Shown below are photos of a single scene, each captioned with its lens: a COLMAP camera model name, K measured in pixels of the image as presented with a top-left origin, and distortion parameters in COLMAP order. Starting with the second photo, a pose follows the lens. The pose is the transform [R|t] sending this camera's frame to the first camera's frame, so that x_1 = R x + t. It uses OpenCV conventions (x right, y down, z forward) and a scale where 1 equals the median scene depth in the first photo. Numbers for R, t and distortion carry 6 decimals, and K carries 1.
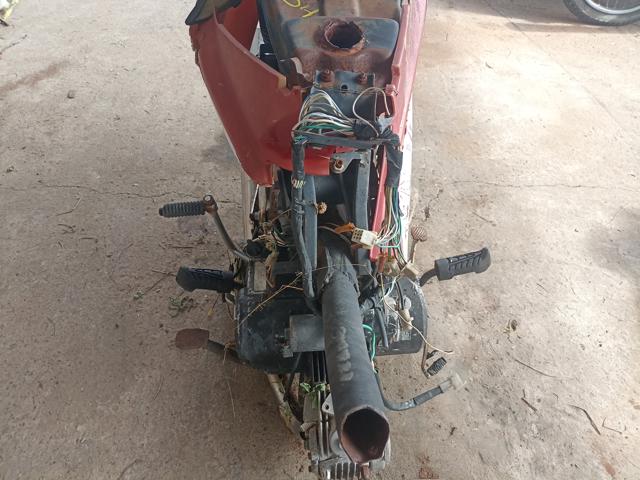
lens RADIAL K [[471.6, 0, 320.0], [0, 471.6, 240.0], [0, 0, 1]] dist [0.000085, -0.000274]
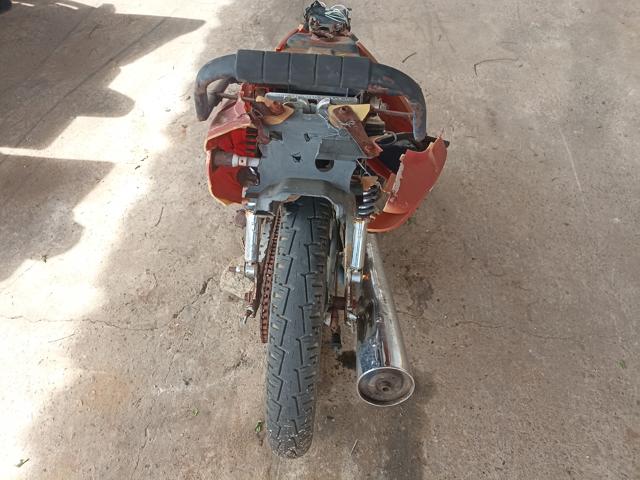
lens RADIAL K [[471.6, 0, 320.0], [0, 471.6, 240.0], [0, 0, 1]] dist [0.000085, -0.000274]
pose [[-0.991288, -0.127007, -0.034890, 0.023981], [-0.015486, -0.150669, 0.988463, -1.166072], [-0.130798, 0.980392, 0.147389, 0.765803]]
